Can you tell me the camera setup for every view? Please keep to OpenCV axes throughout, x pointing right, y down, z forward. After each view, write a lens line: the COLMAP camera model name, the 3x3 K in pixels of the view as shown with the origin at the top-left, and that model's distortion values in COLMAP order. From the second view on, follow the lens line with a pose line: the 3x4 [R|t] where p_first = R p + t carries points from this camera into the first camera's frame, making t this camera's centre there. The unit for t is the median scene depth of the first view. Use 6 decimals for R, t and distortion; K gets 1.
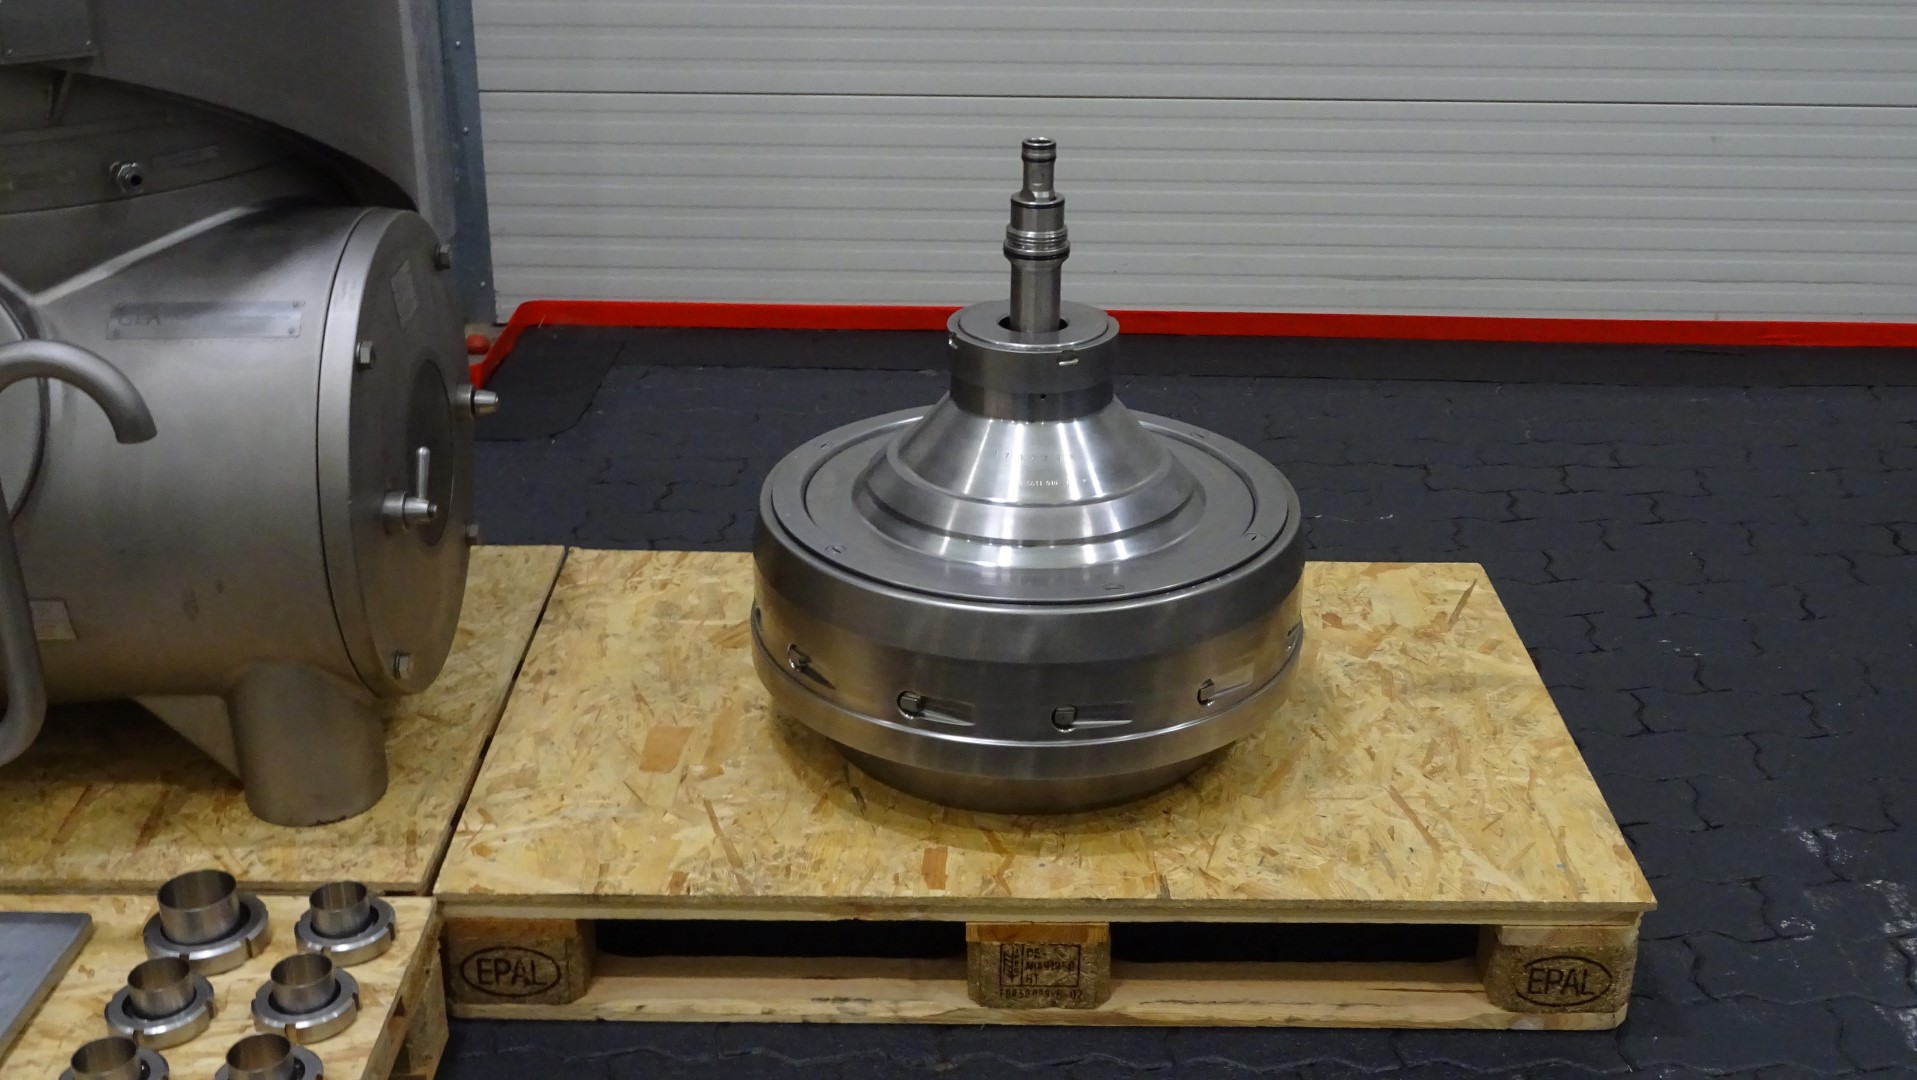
lens RADIAL K [[2140.7, 0, 953.2], [0, 2140.7, 539.1], [0, 0, 1]] dist [-0.002863, 0.000000]
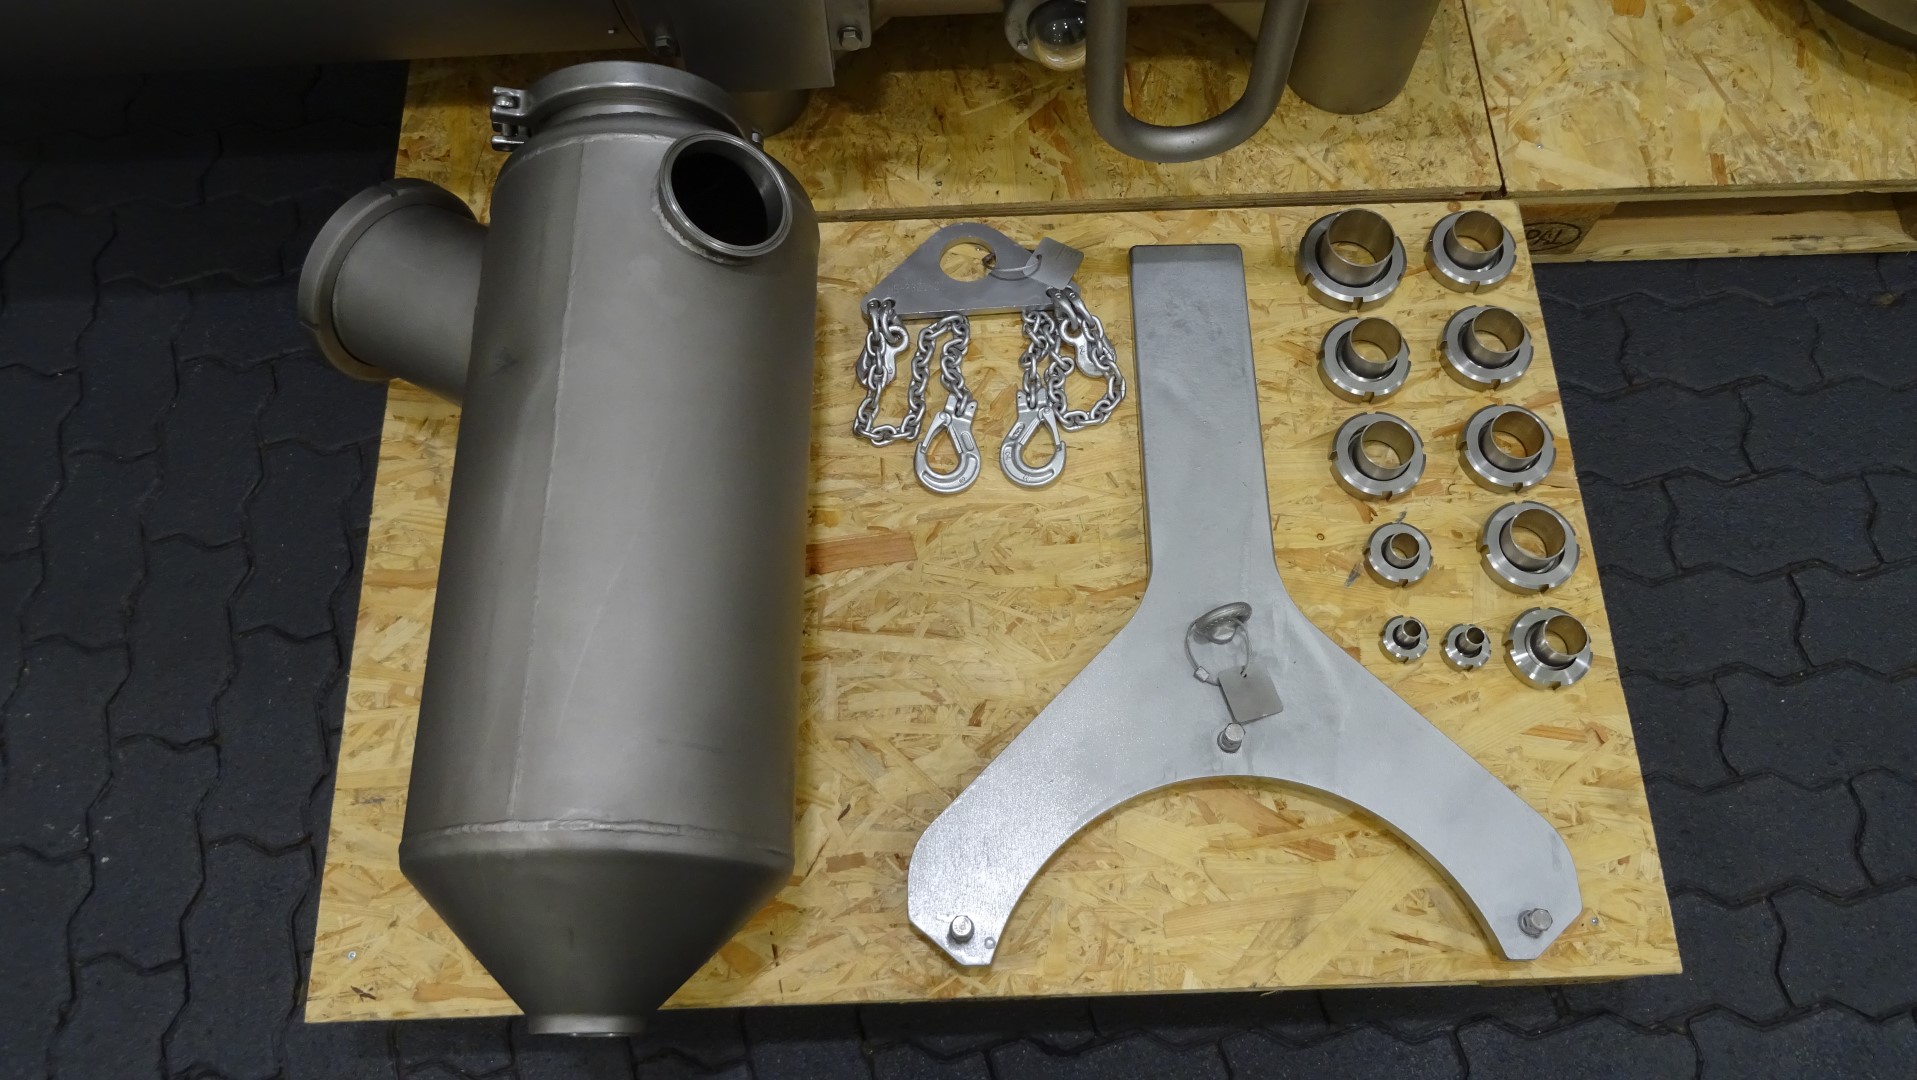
lens RADIAL K [[1323.2, 0, 958.8], [0, 1323.2, 539.1], [0, 0, 1]] dist [-0.004232, 0.004478]
pose [[0.998470, -0.053835, 0.012647, -0.534341], [0.028764, 0.700901, 0.712678, -0.204766], [-0.047232, -0.711224, 0.701377, 0.383243]]
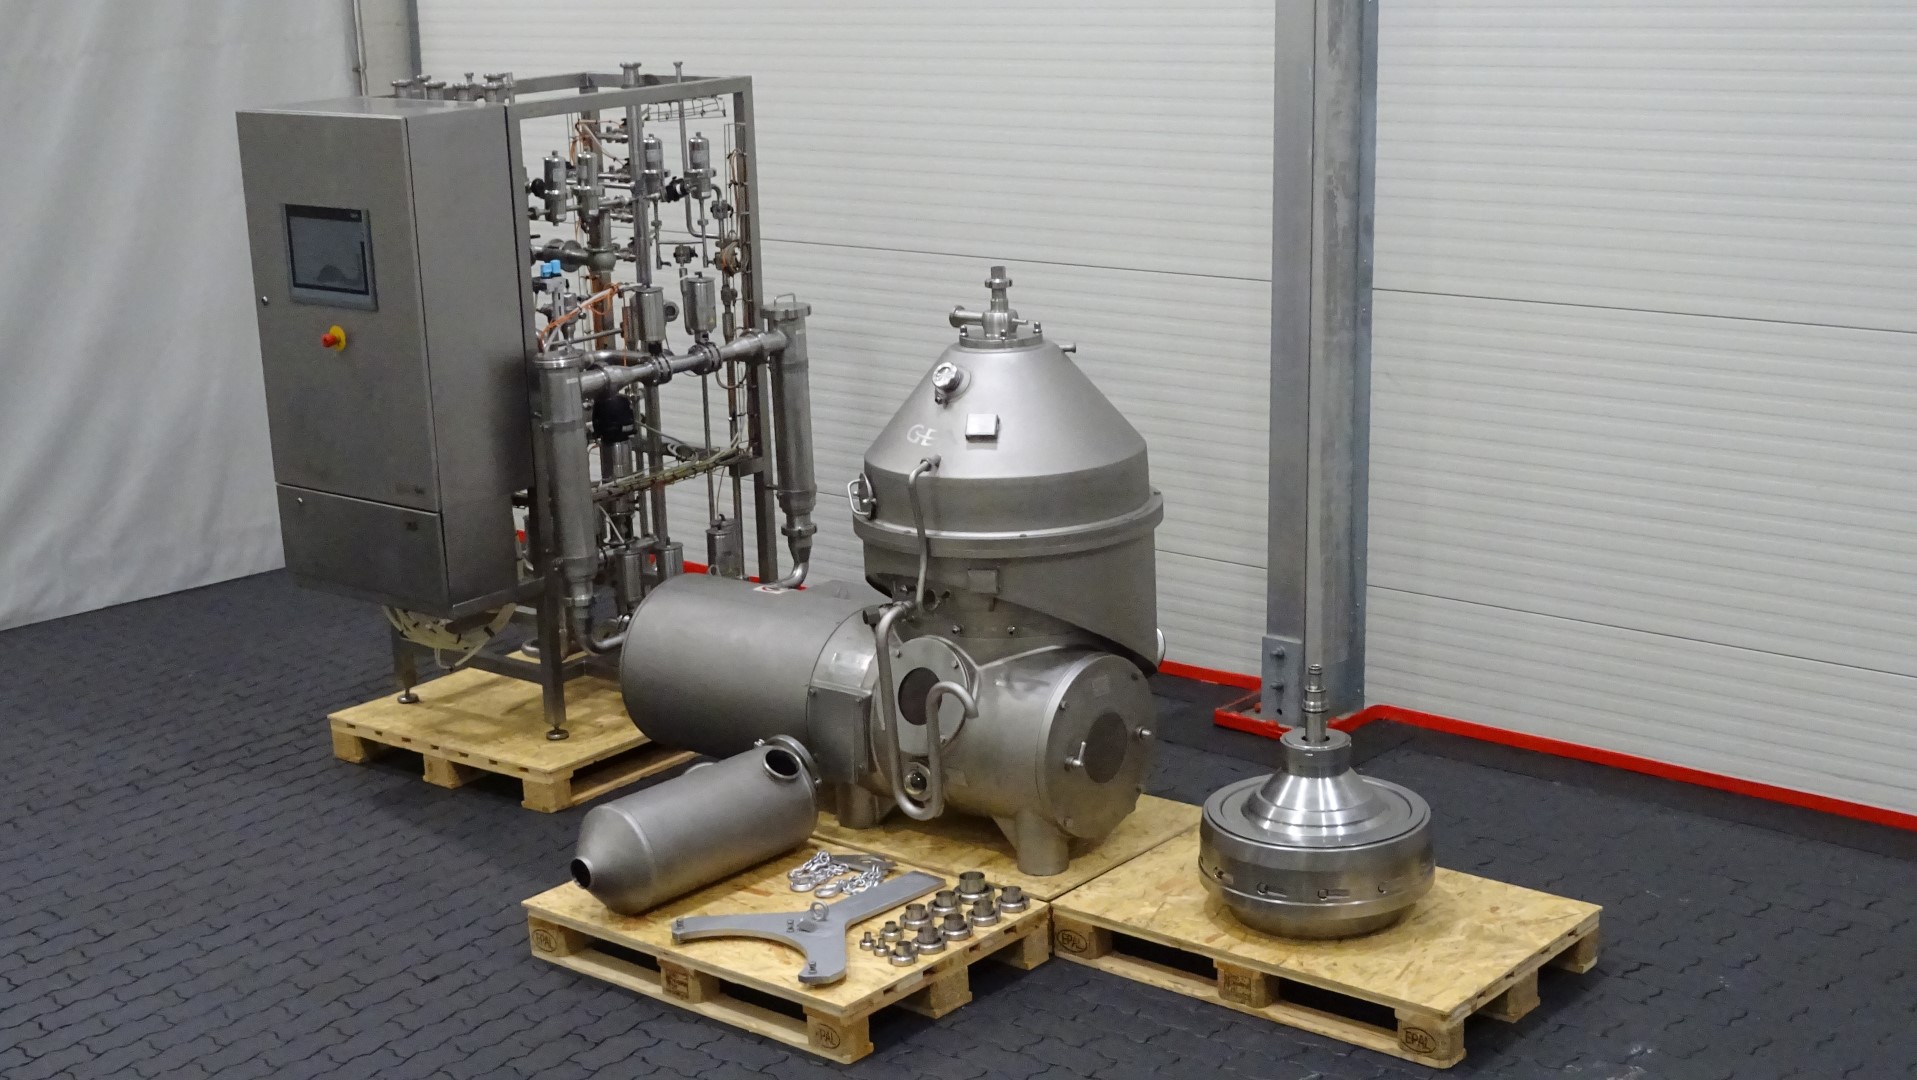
lens RADIAL K [[2660.7, 0, 956.5], [0, 2660.7, 546.6], [0, 0, 1]] dist [-0.087358, 0.000000]
pose [[0.763746, 0.125145, -0.633270, 1.693032], [-0.222579, 0.971919, -0.076369, 0.009815], [0.605930, 0.199279, 0.770154, -1.705713]]
